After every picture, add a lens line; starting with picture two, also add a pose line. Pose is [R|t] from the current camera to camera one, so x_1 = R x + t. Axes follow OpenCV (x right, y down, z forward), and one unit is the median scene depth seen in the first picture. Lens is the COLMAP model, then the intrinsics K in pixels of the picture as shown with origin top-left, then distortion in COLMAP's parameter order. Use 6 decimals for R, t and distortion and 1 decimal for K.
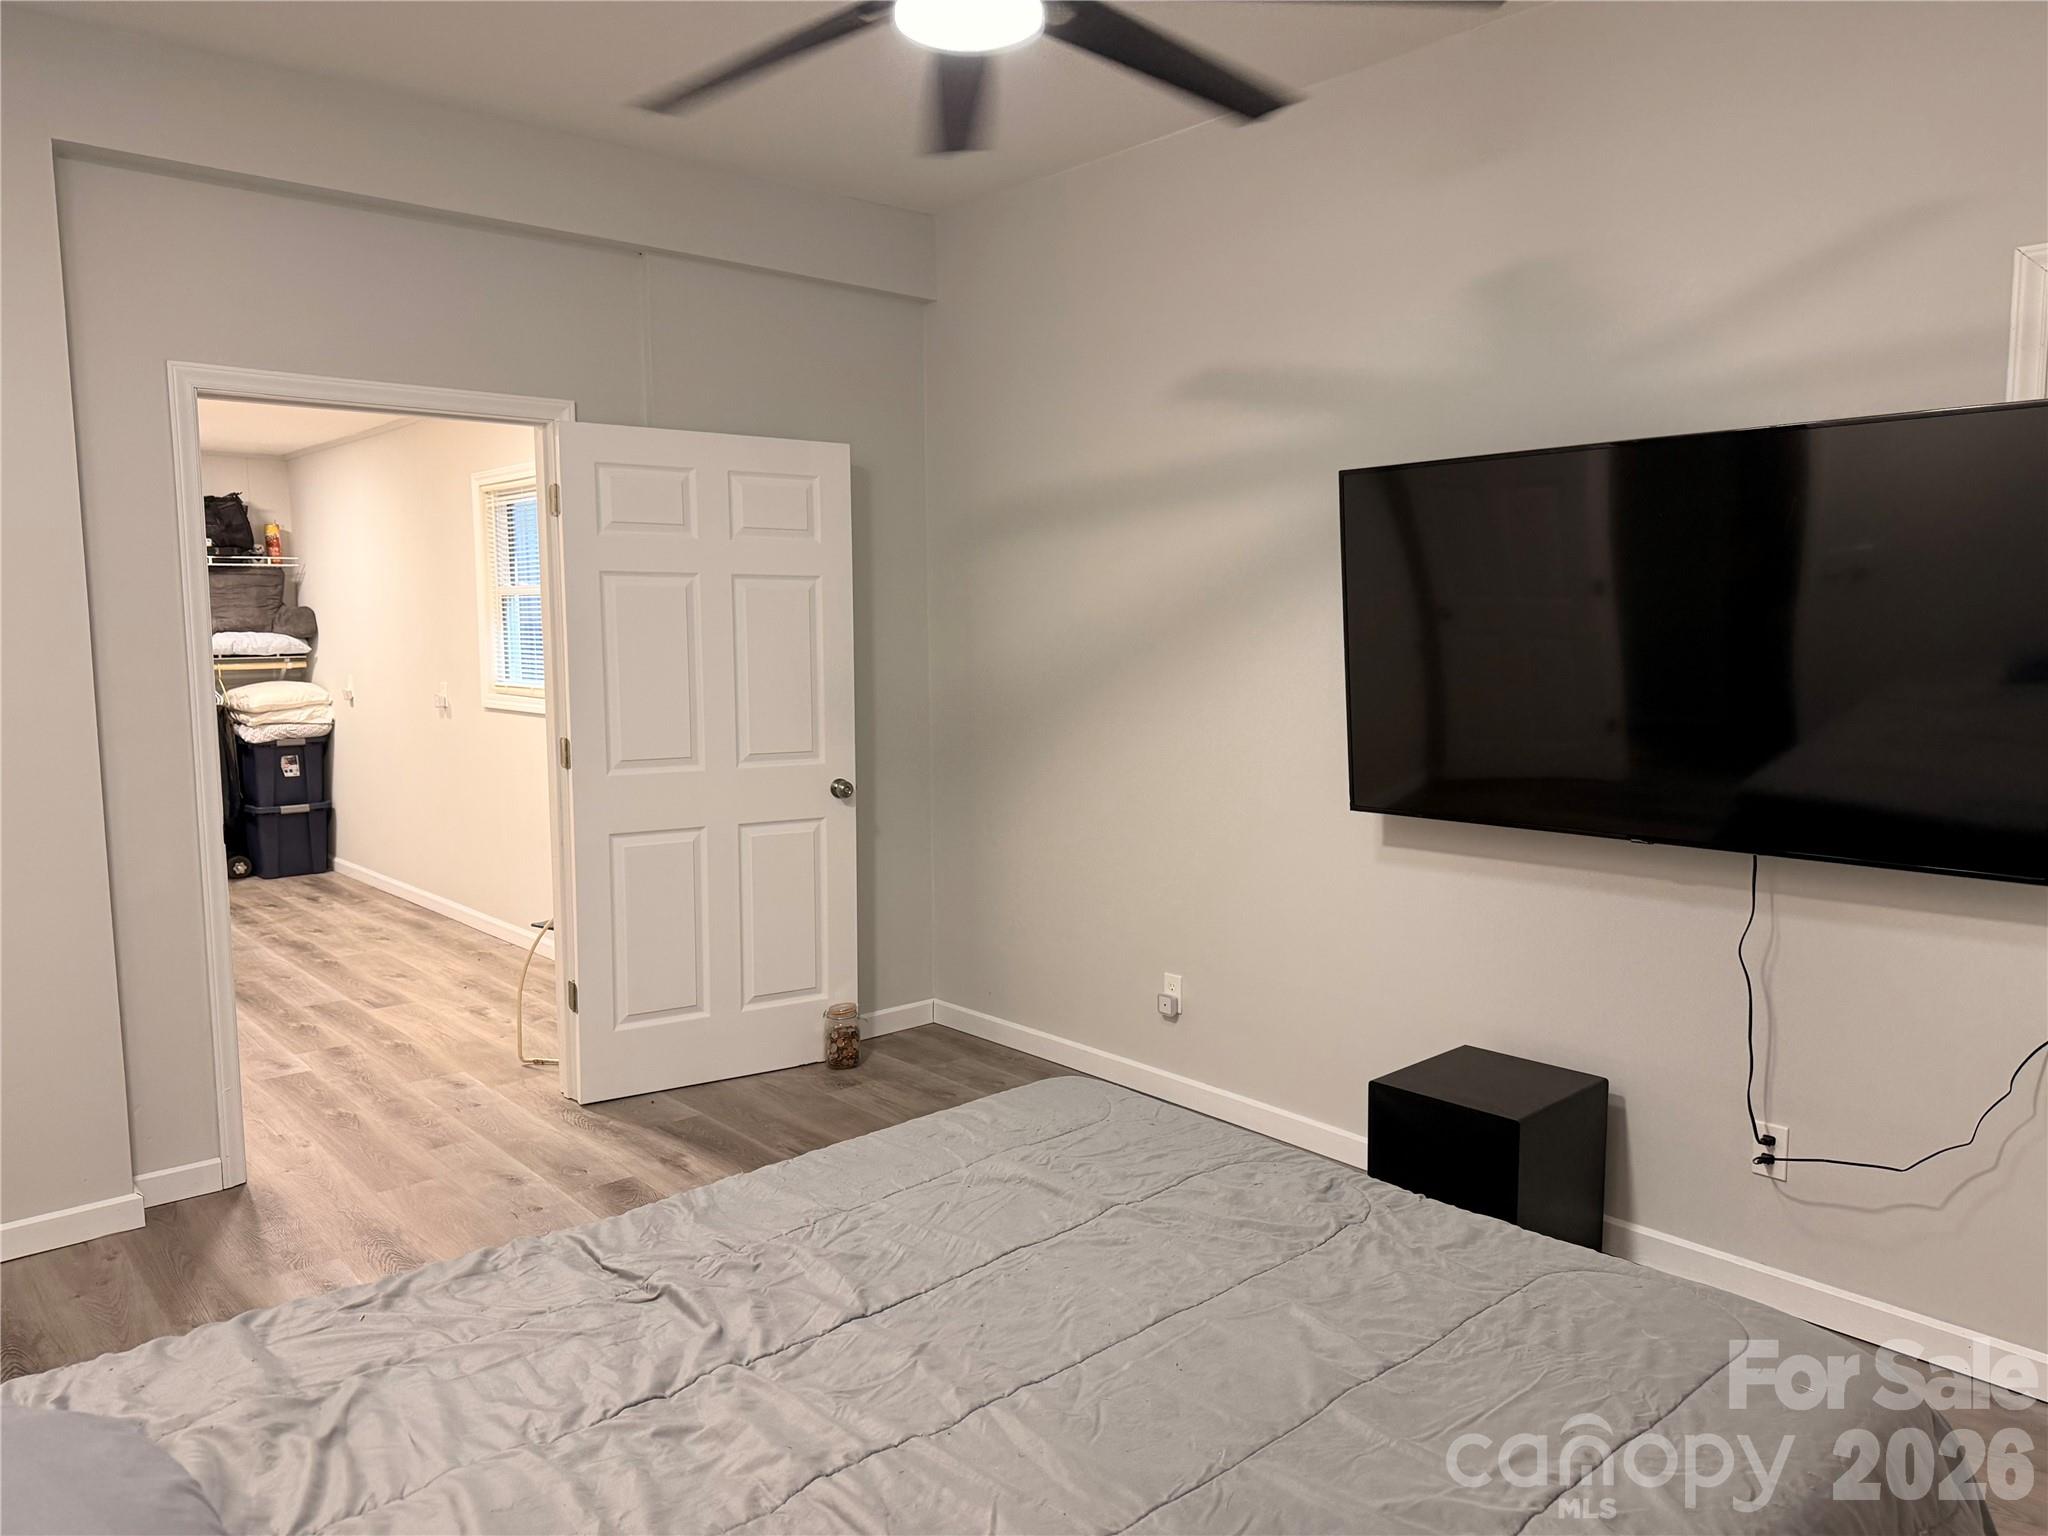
lens RADIAL K [[1447.1, 0, 985.0], [0, 1447.1, 759.7], [0, 0, 1]] dist [0.067189, -0.074431]
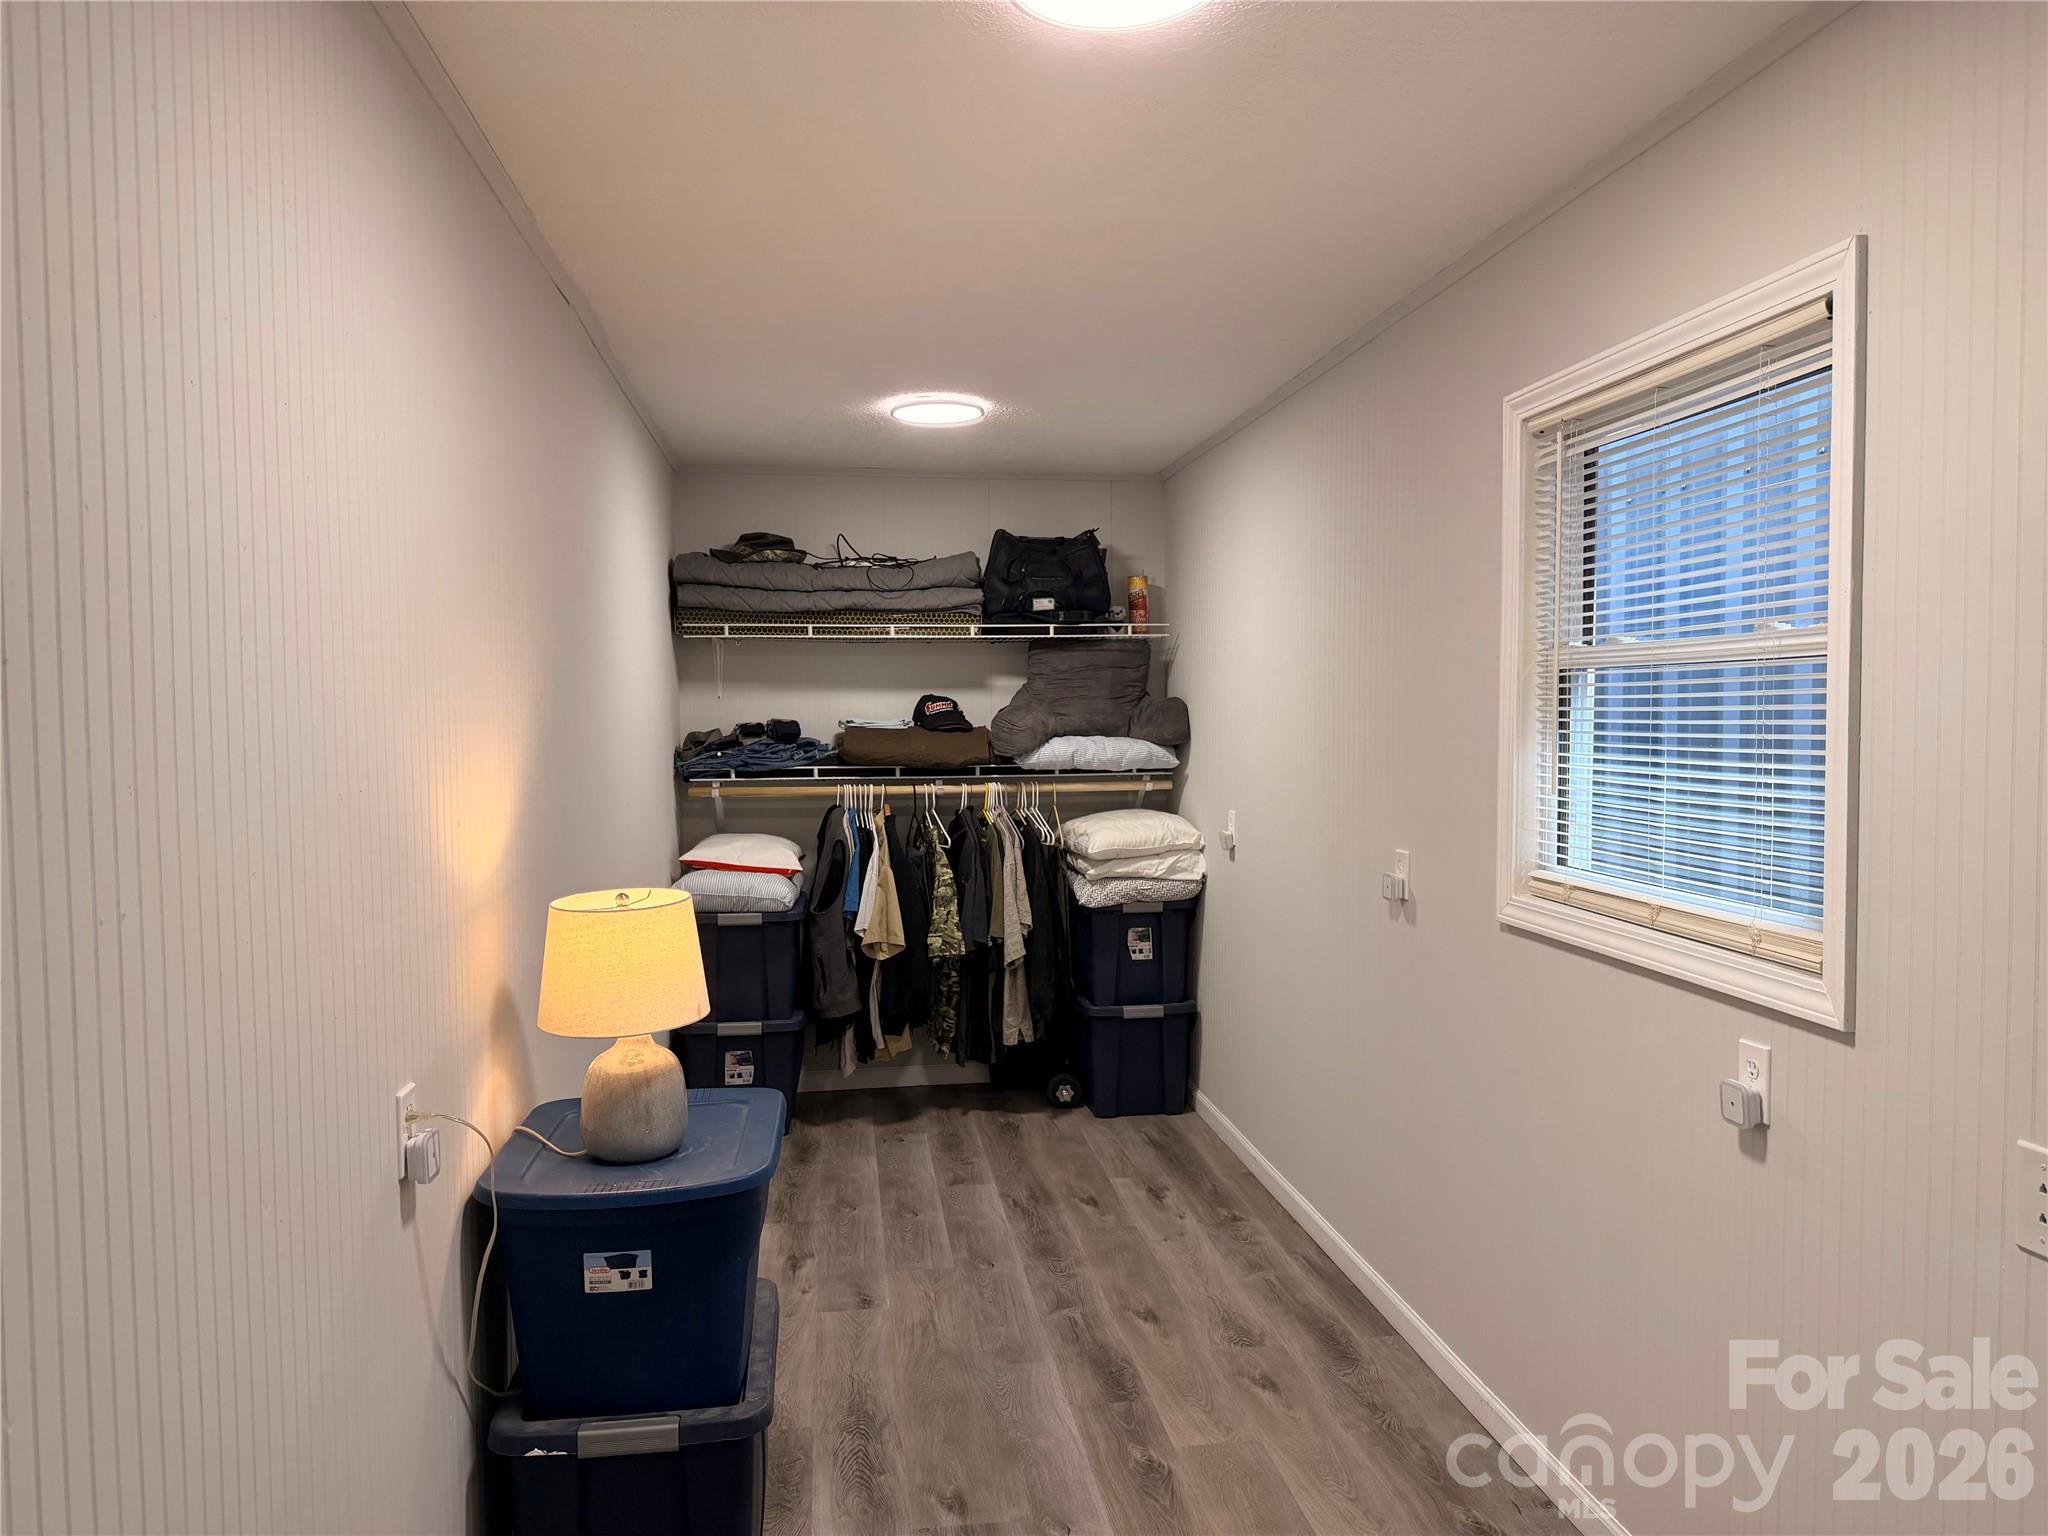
lens RADIAL K [[1447.1, 0, 1018.2], [0, 1447.1, 771.6], [0, 0, 1]] dist [0.067189, -0.074431]
pose [[0.846043, 0.025313, -0.532513, -0.181309], [-0.053440, 0.997868, -0.037471, -0.044247], [0.530429, 0.060159, 0.845592, 0.424812]]
